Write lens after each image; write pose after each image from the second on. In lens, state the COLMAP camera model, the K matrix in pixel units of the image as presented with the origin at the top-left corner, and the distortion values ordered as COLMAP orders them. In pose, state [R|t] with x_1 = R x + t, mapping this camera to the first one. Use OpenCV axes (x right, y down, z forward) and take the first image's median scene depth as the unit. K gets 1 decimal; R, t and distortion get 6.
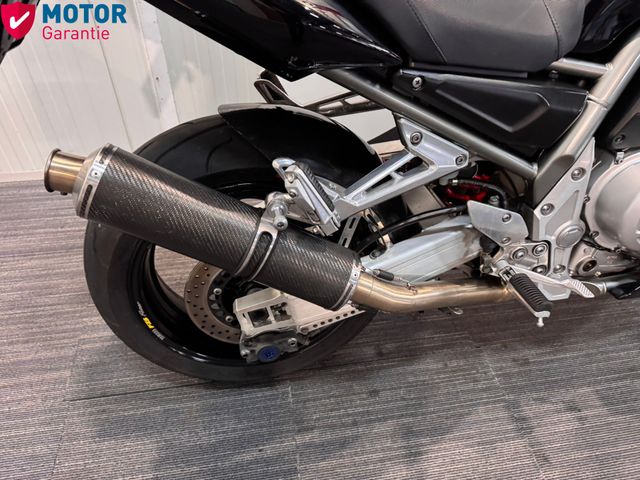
lens RADIAL K [[462.2, 0, 320.0], [0, 462.2, 240.0], [0, 0, 1]] dist [-0.001050, -0.005071]
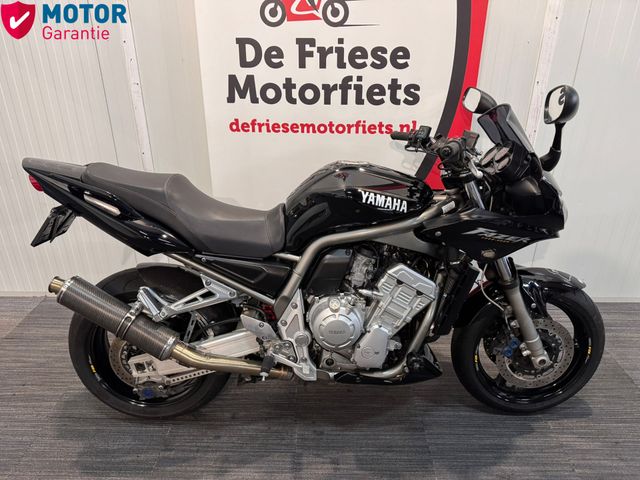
lens RADIAL K [[462.2, 0, 320.0], [0, 462.2, 240.0], [0, 0, 1]] dist [-0.001050, -0.005071]
pose [[0.984002, 0.051475, -0.170558, 0.912931], [-0.103623, 0.944119, -0.312892, 0.187278], [0.144921, 0.325560, 0.934349, -0.890241]]
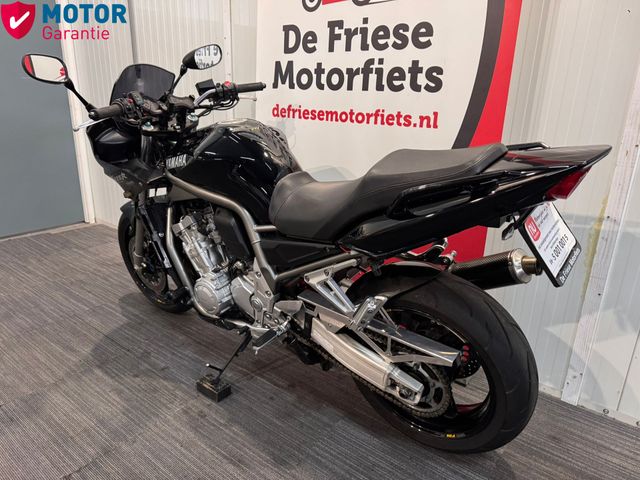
lens RADIAL K [[458.0, 0, 313.5], [0, 458.0, 239.9], [0, 0, 1]] dist [-0.015422, 0.000792]
pose [[0.670382, 0.218892, -0.708996, 2.103976], [-0.512677, 0.827393, -0.229309, -0.050552], [0.536424, 0.517210, 0.666890, -0.050373]]
